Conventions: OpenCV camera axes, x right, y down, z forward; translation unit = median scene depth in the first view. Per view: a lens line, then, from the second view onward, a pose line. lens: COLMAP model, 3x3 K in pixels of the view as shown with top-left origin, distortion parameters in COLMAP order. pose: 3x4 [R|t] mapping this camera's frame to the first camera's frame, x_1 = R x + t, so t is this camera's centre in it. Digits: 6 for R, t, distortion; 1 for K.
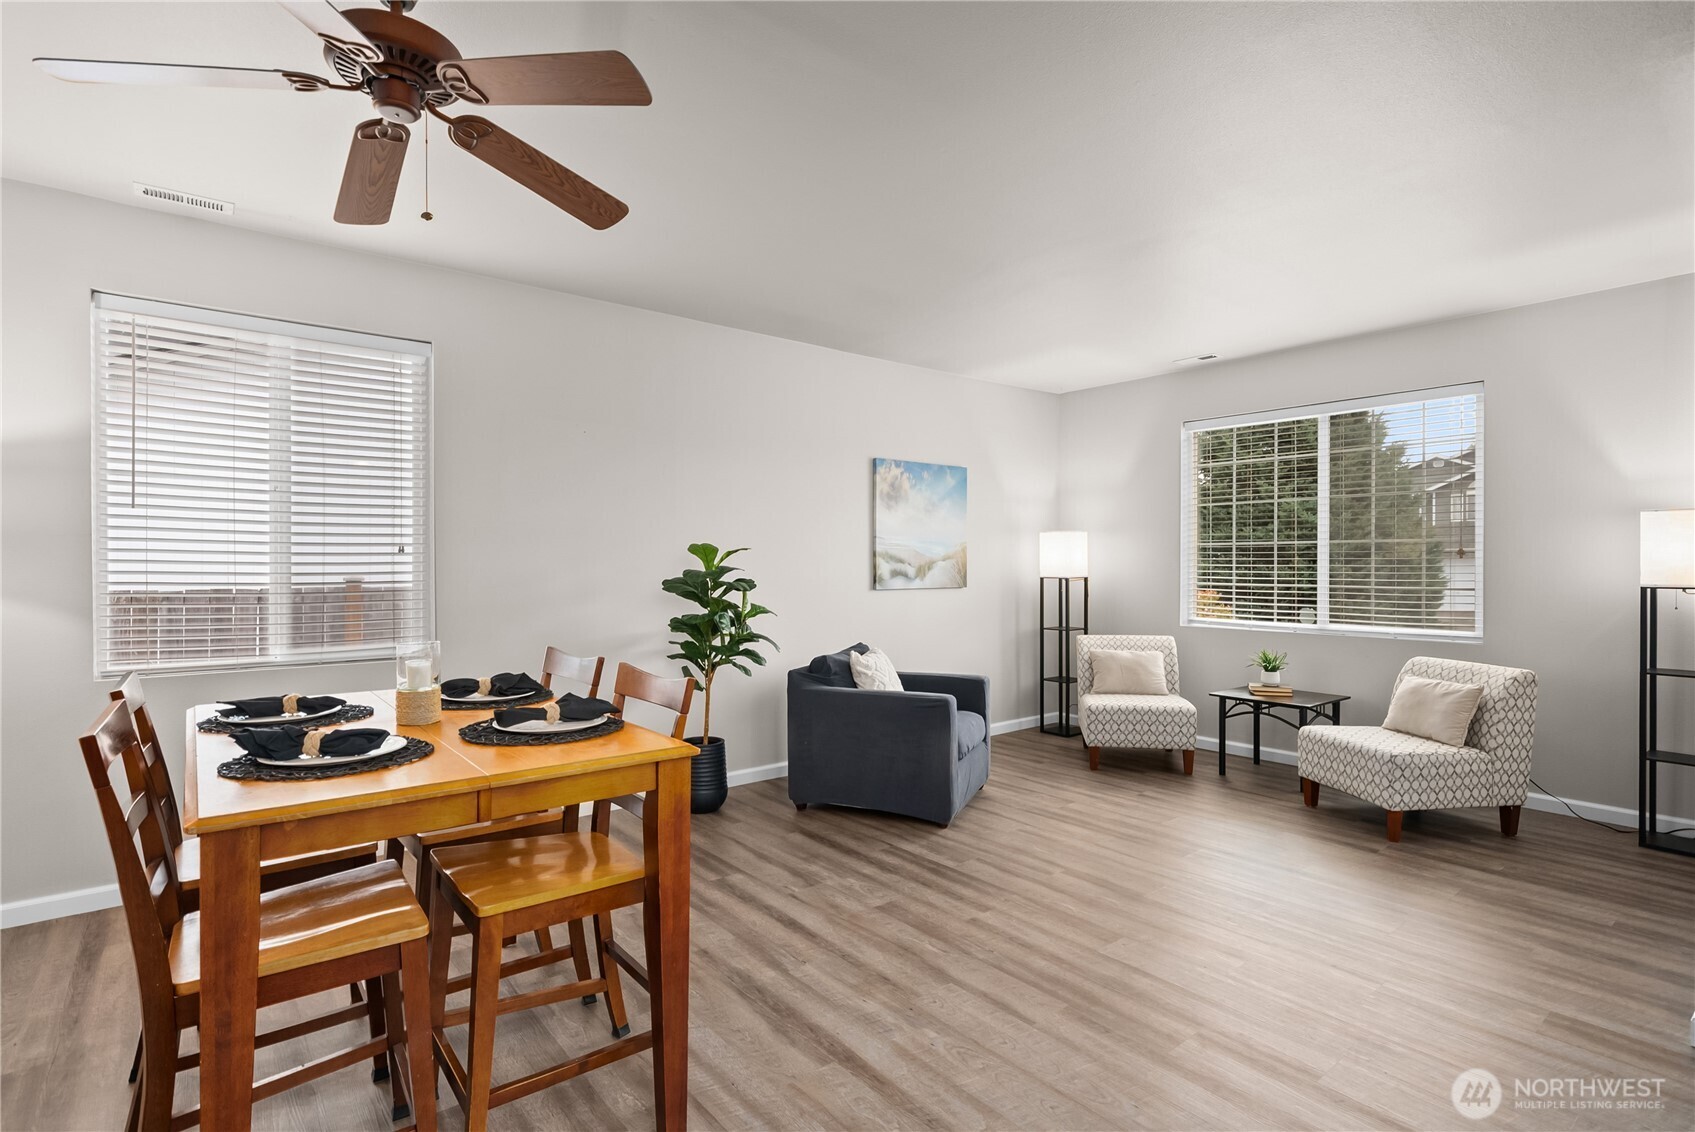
lens RADIAL K [[808.0, 0, 856.9], [0, 808.0, 566.3], [0, 0, 1]] dist [0.025000, 0.000083]
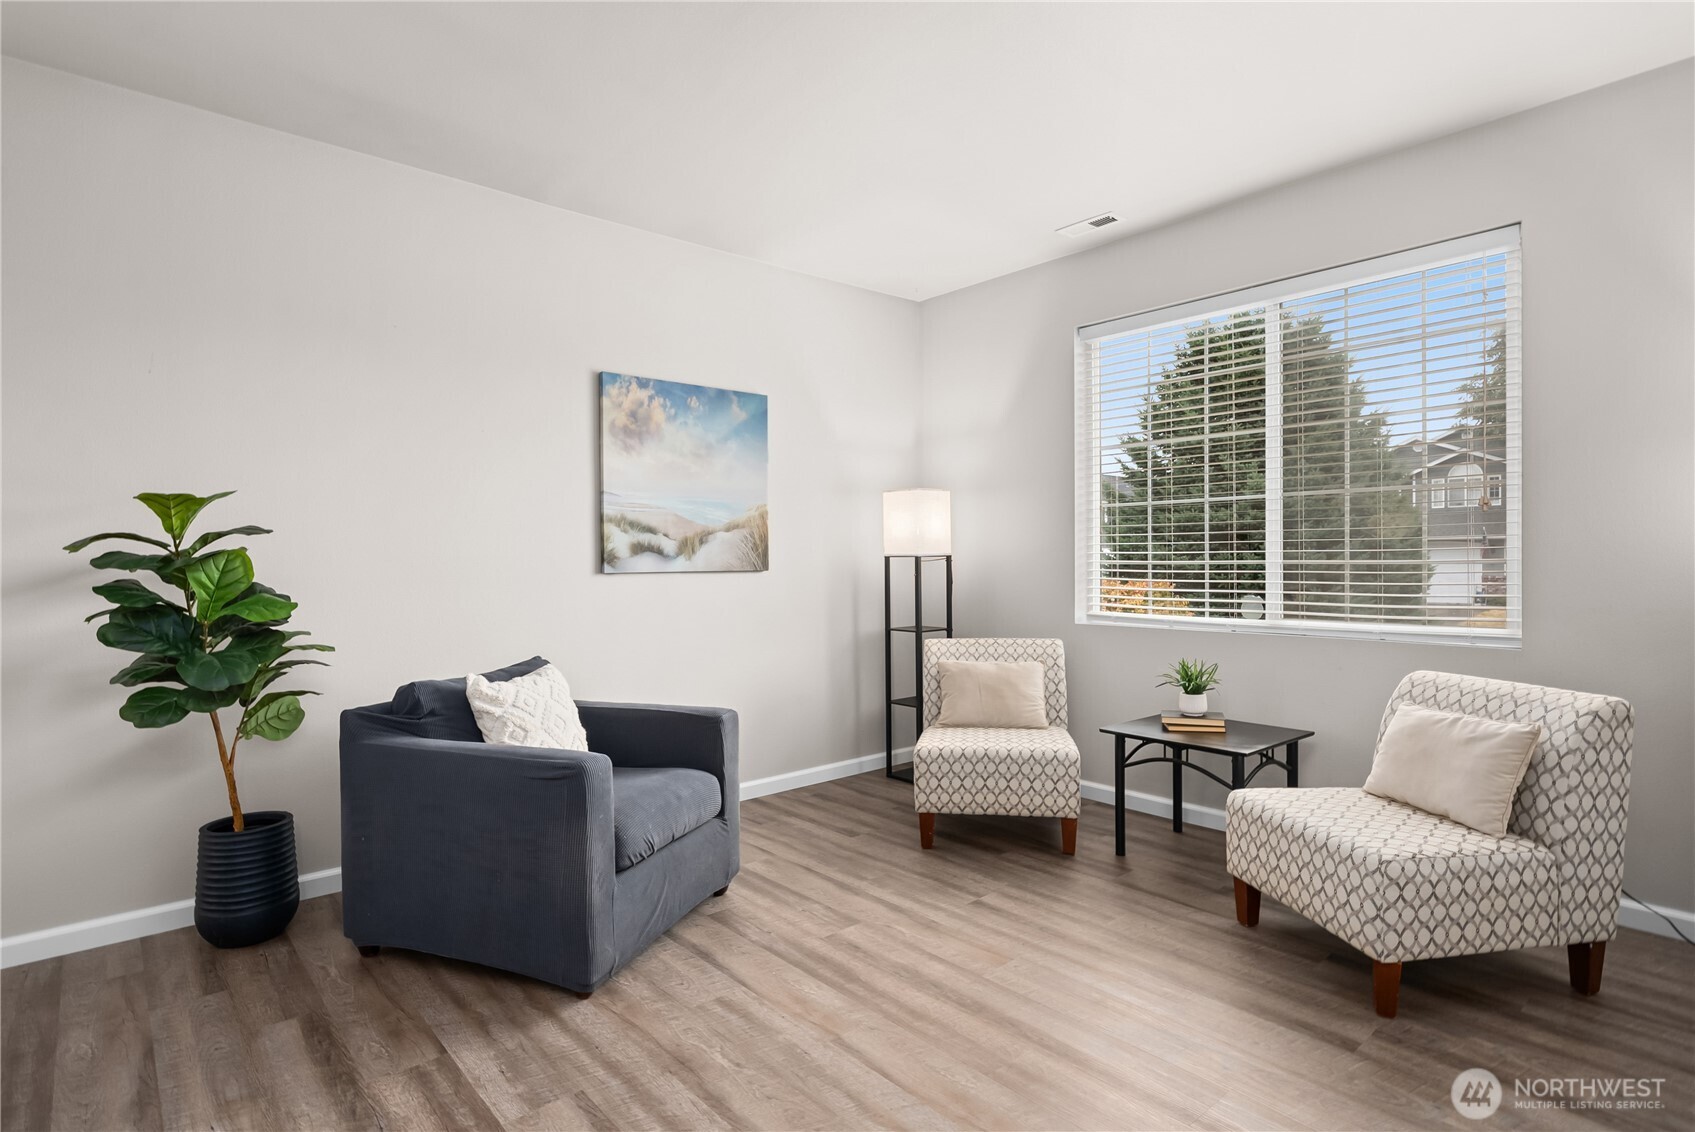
lens RADIAL K [[842.0, 0, 838.6], [0, 842.0, 566.3], [0, 0, 1]] dist [0.011926, -0.000011]
pose [[0.999765, -0.007469, 0.020365, 0.214721], [0.007382, 0.999963, 0.004354, 0.023297], [-0.020397, -0.004202, 0.999783, 0.337417]]
